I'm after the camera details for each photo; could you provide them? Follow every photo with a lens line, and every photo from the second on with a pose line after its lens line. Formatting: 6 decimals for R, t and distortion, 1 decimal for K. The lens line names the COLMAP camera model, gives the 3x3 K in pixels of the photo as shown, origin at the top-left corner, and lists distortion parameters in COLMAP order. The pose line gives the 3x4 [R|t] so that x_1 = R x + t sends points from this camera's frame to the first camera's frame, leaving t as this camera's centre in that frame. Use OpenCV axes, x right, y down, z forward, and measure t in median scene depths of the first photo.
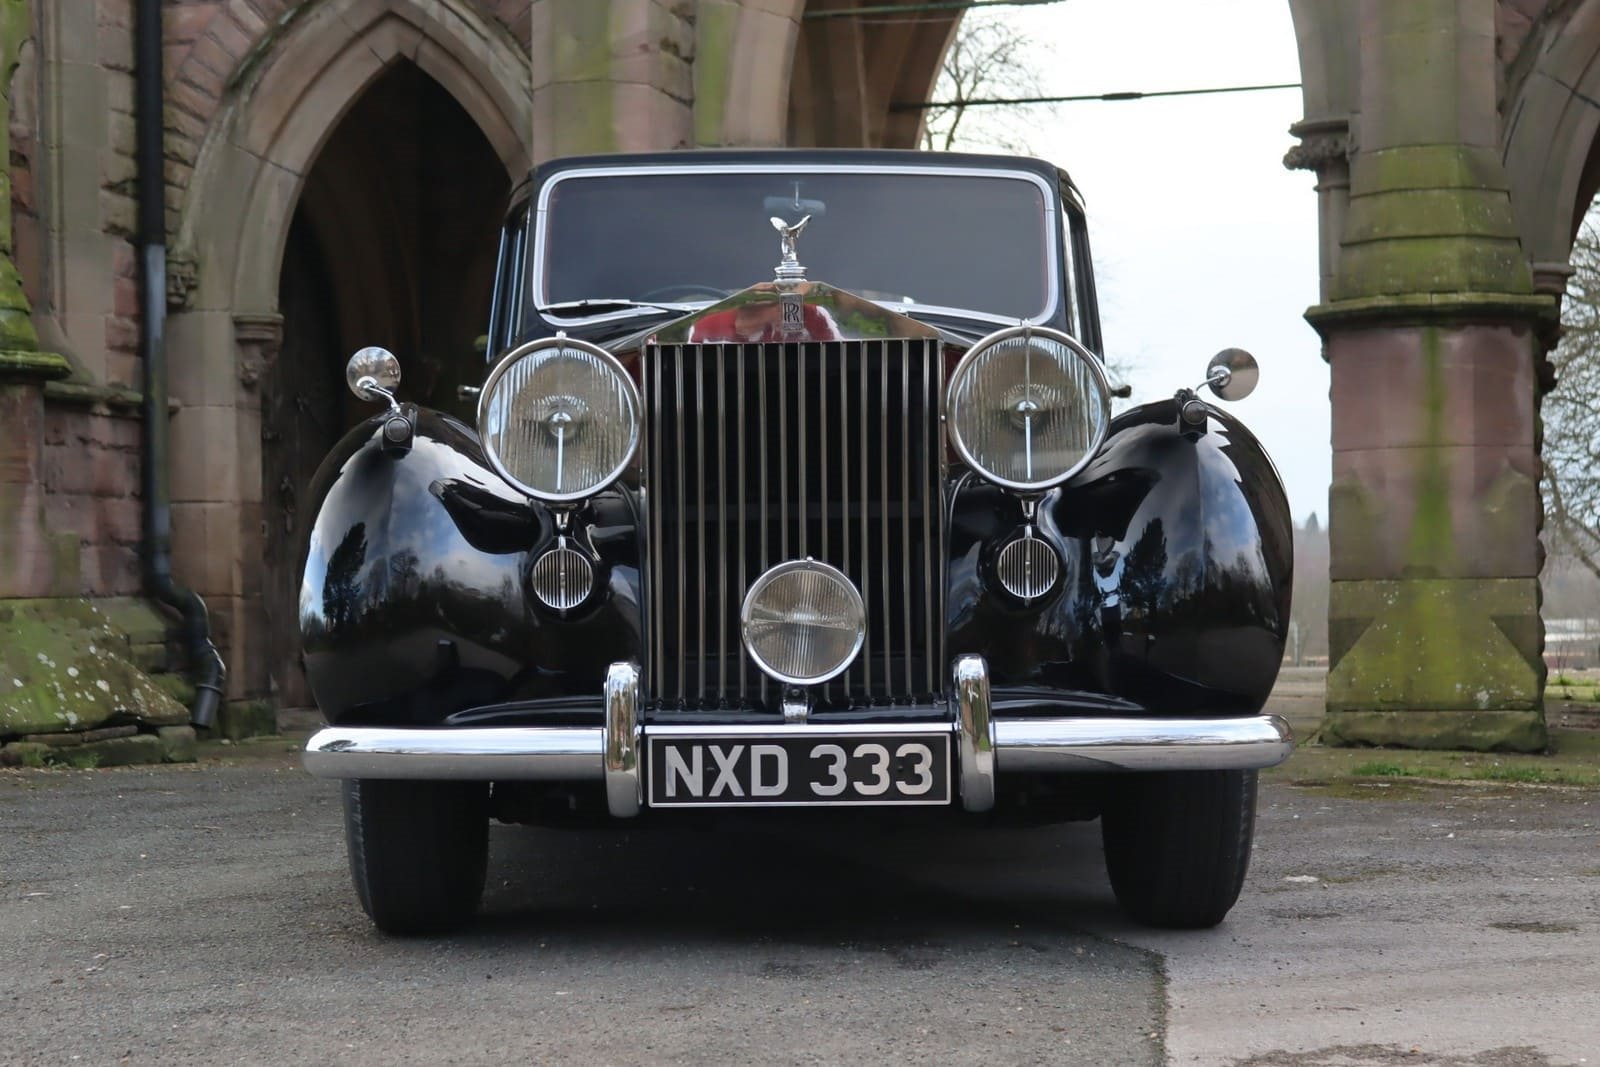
lens RADIAL K [[3154.7, 0, 765.9], [0, 3154.7, 466.6], [0, 0, 1]] dist [0.048491, 0.000000]
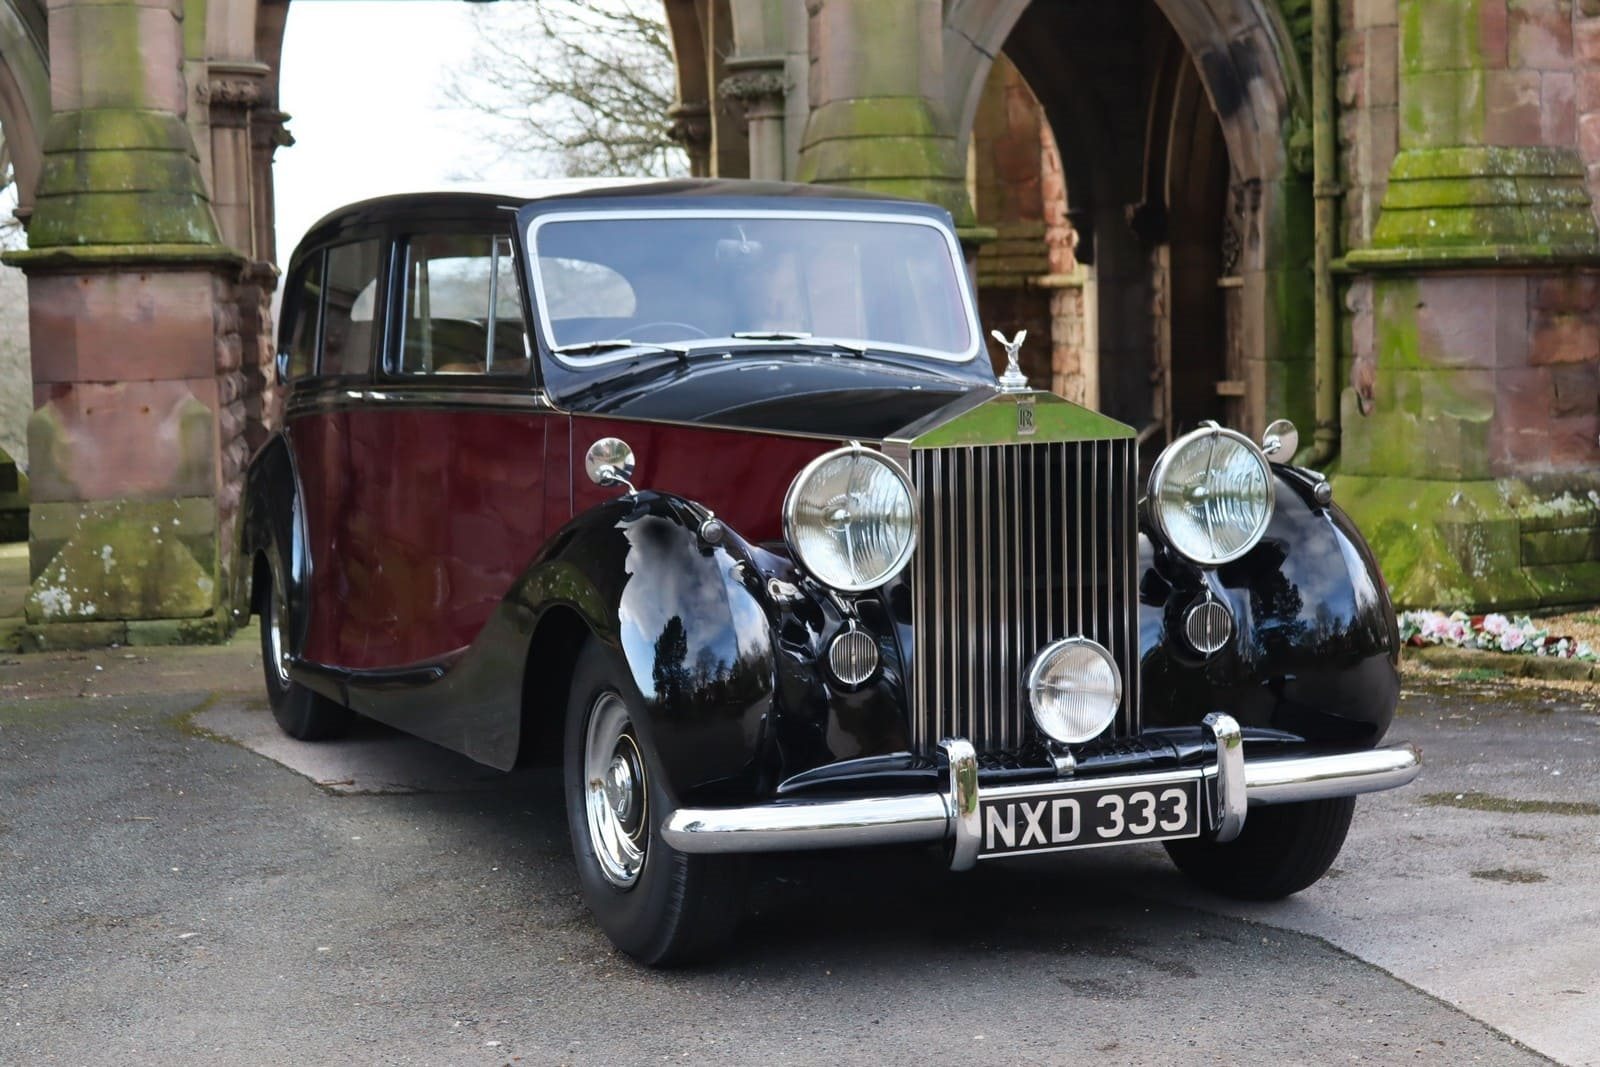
lens RADIAL K [[2869.5, 0, 795.4], [0, 2869.5, 528.9], [0, 0, 1]] dist [0.050469, 0.000000]
pose [[0.923556, -0.039132, 0.381462, -0.488347], [0.011160, 0.997101, 0.075269, -0.092800], [-0.383301, -0.065258, 0.921315, 0.051928]]
